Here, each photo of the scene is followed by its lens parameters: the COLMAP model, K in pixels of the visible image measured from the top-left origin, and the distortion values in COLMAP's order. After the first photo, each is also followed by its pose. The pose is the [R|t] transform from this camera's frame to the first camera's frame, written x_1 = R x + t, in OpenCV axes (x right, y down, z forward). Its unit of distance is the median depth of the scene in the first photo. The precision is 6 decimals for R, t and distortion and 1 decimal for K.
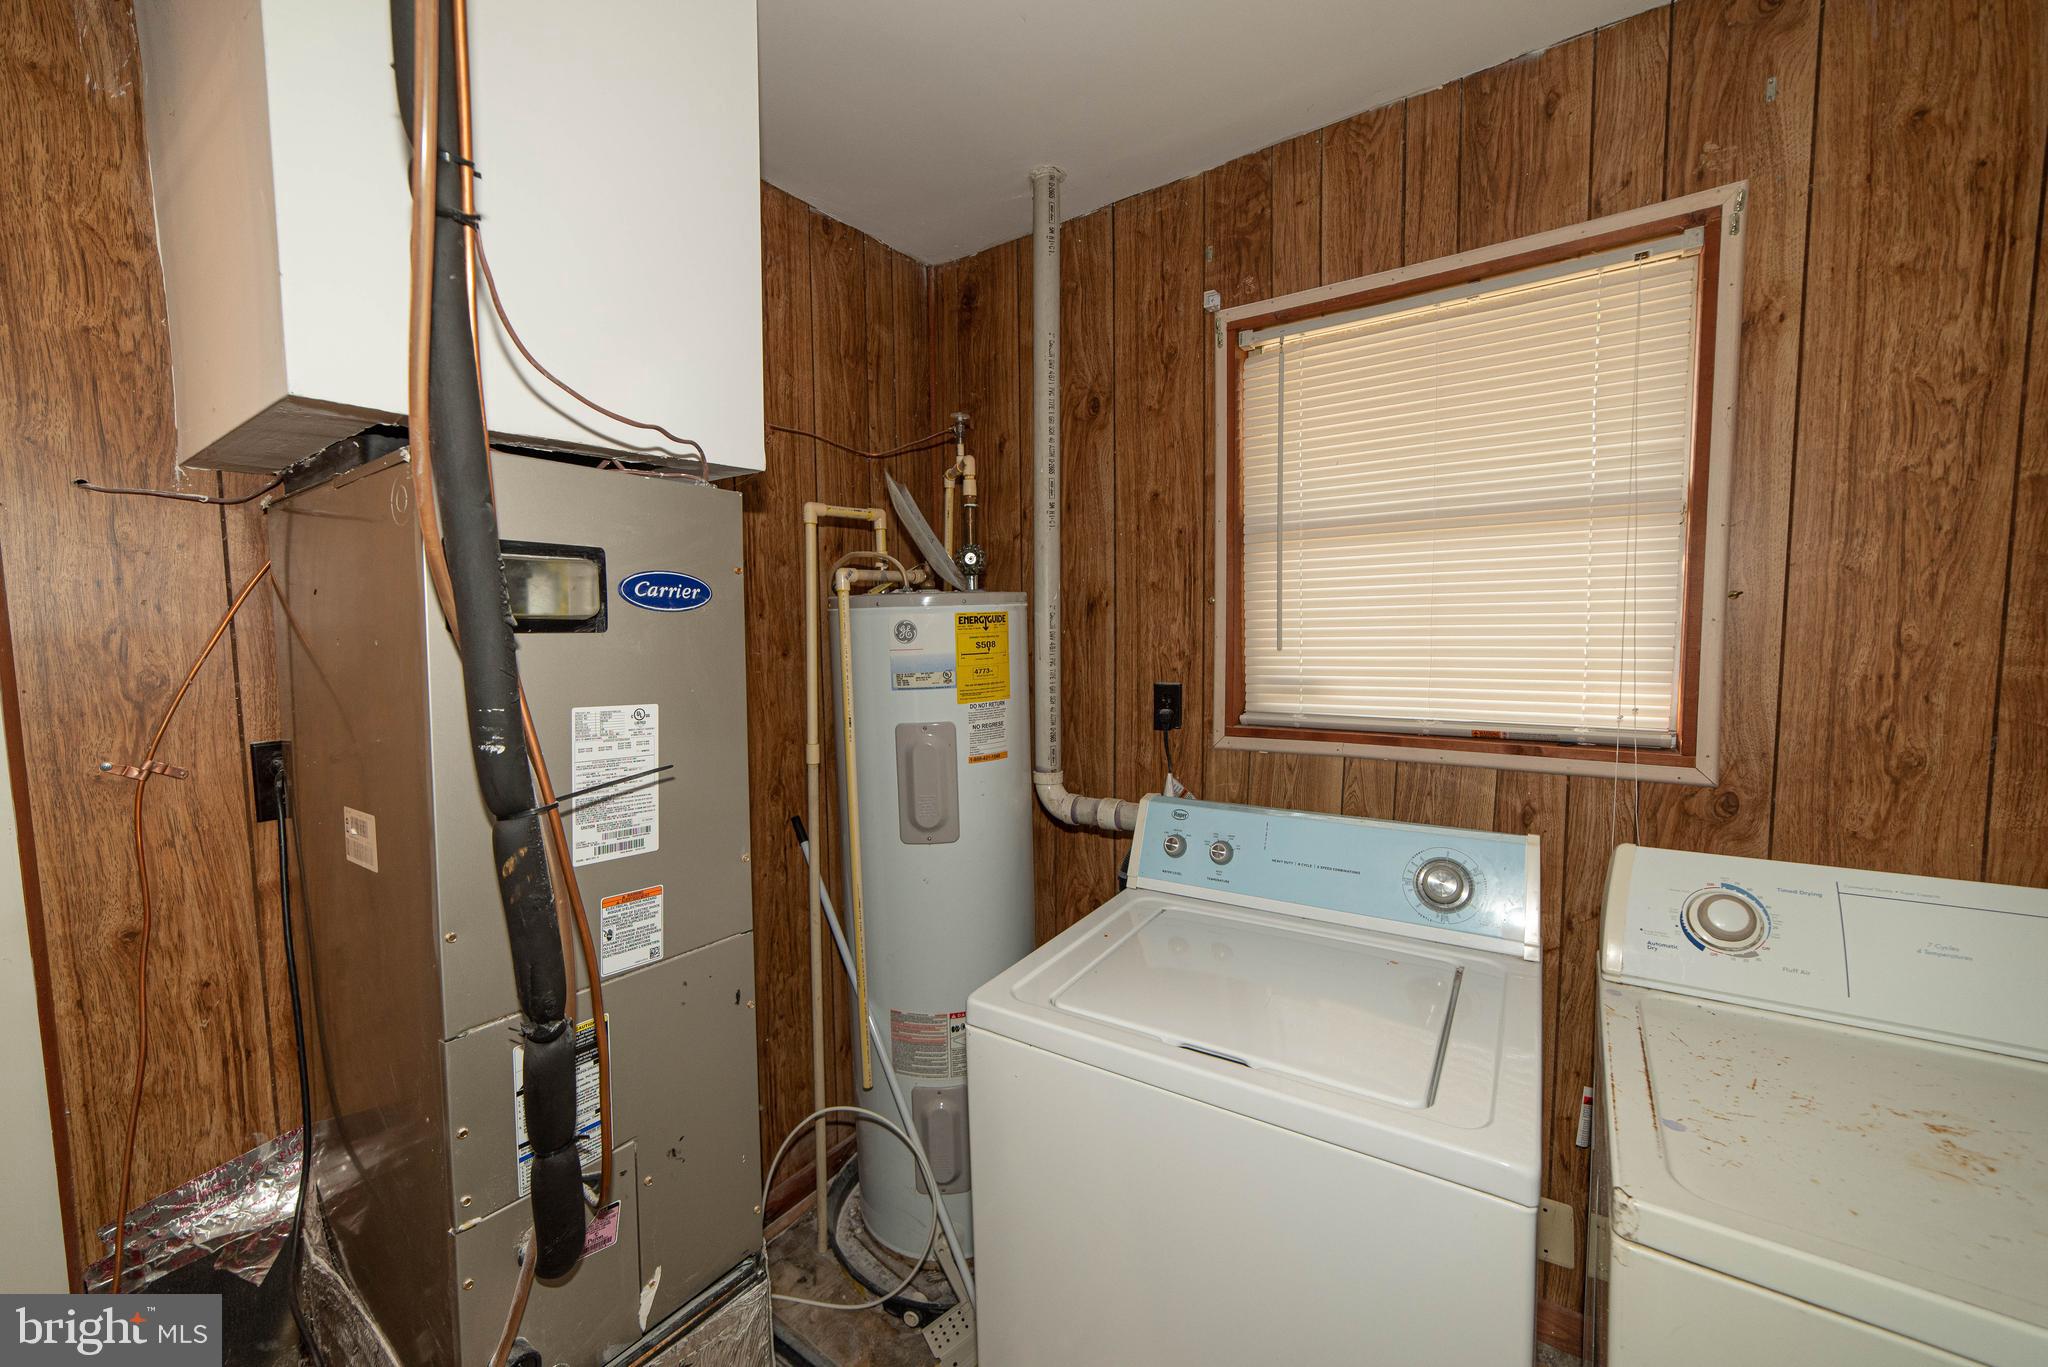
lens RADIAL K [[799.0, 0, 1040.0], [0, 799.0, 734.1], [0, 0, 1]] dist [-0.026537, 0.010845]
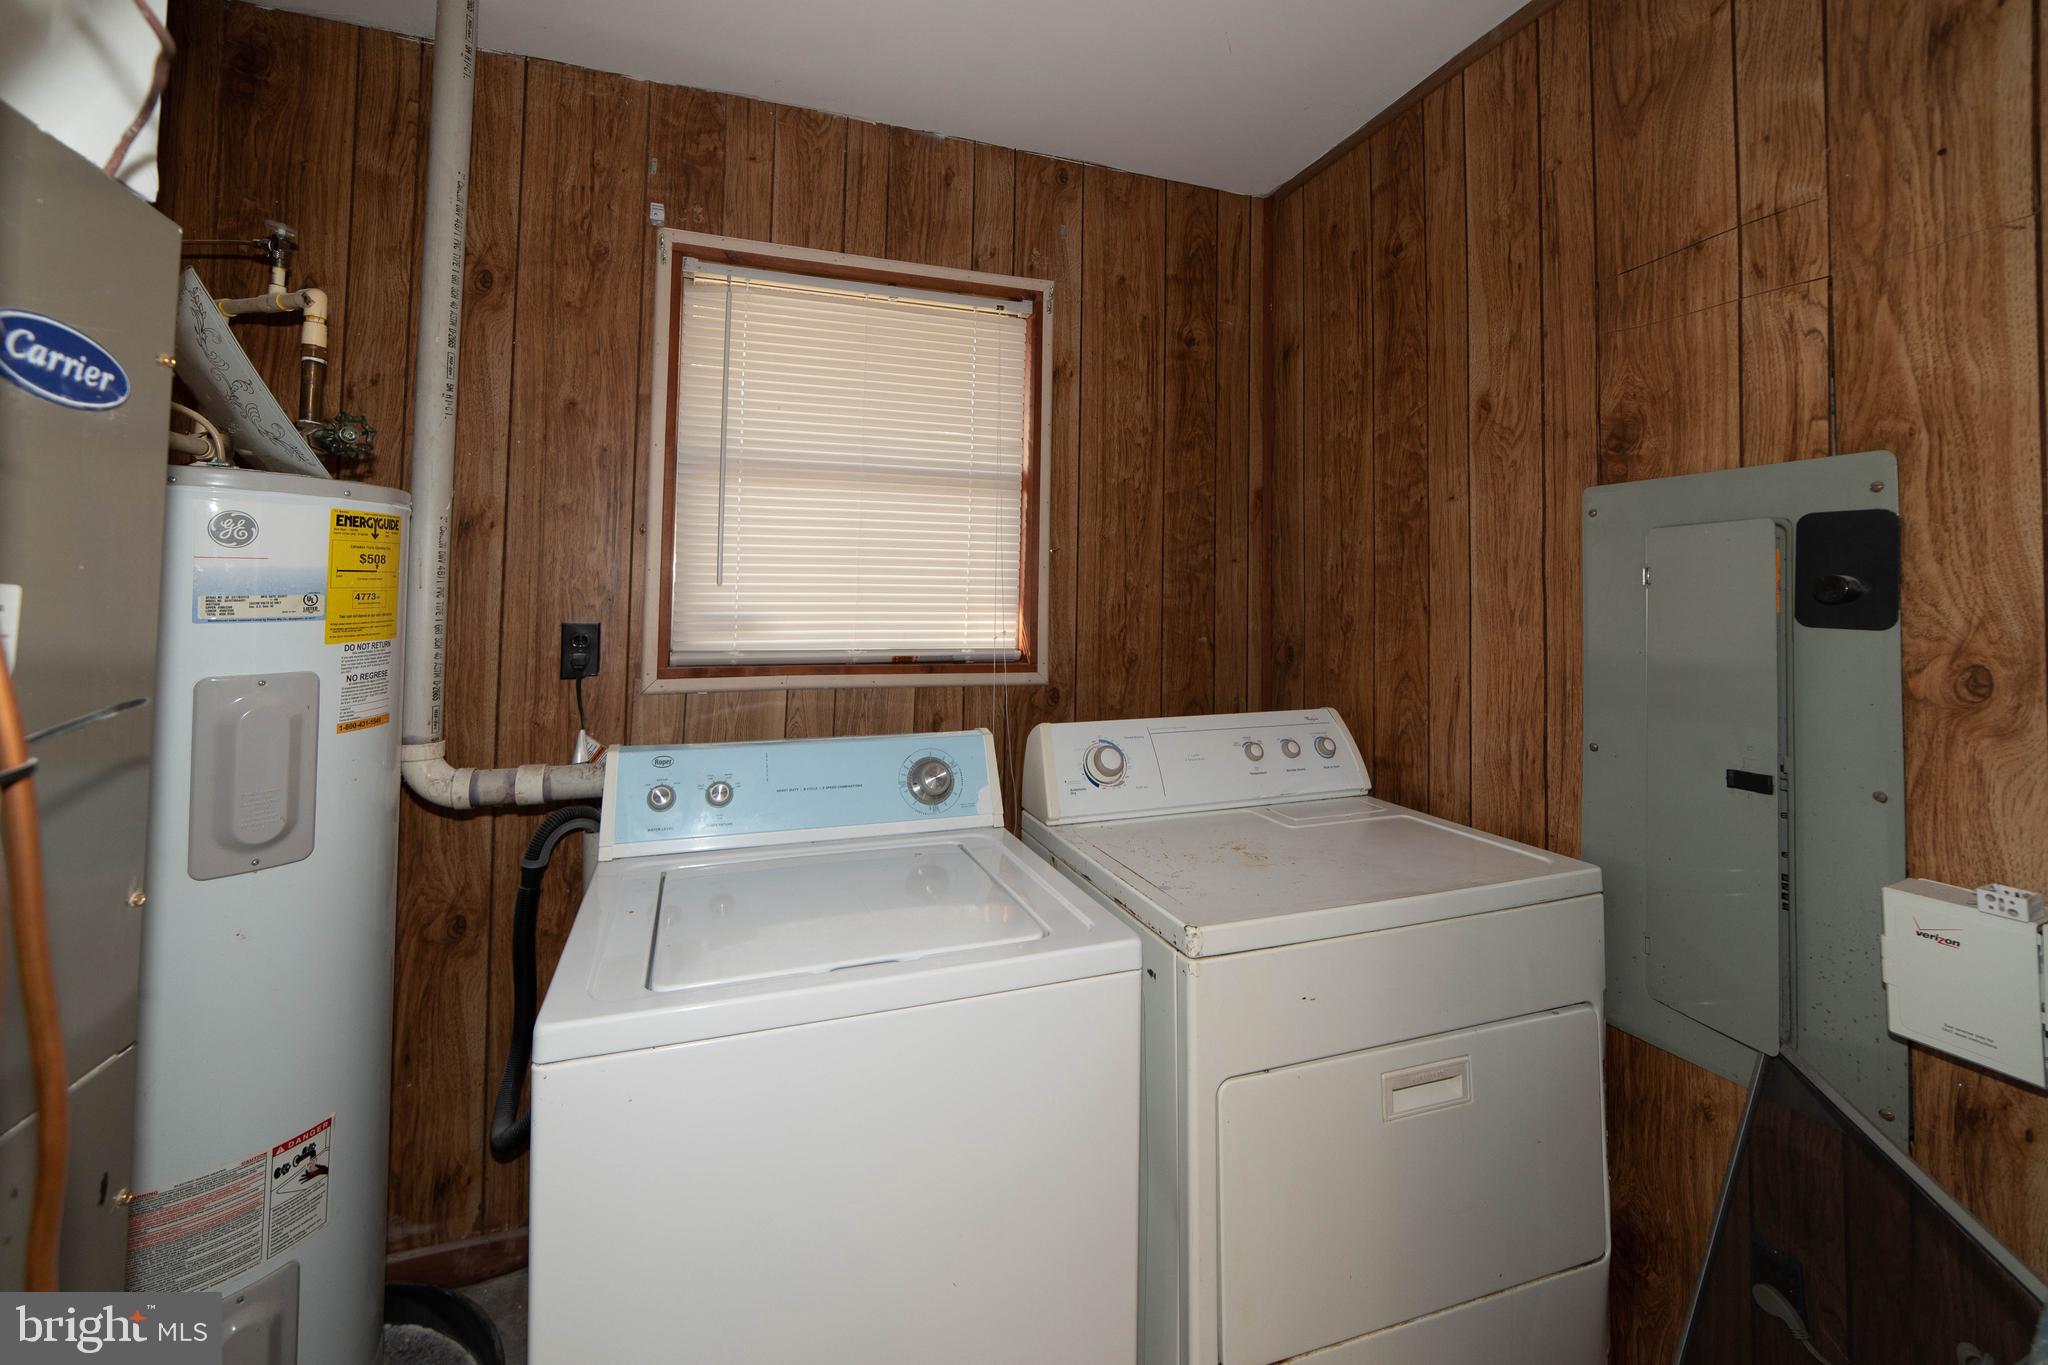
lens RADIAL K [[814.4, 0, 1011.8], [0, 814.4, 625.5], [0, 0, 1]] dist [-0.020655, 0.007437]
pose [[0.598362, -0.001828, 0.801224, -0.308020], [0.088600, 0.994016, -0.063899, 0.042097], [-0.796312, 0.109223, 0.594943, 0.142324]]
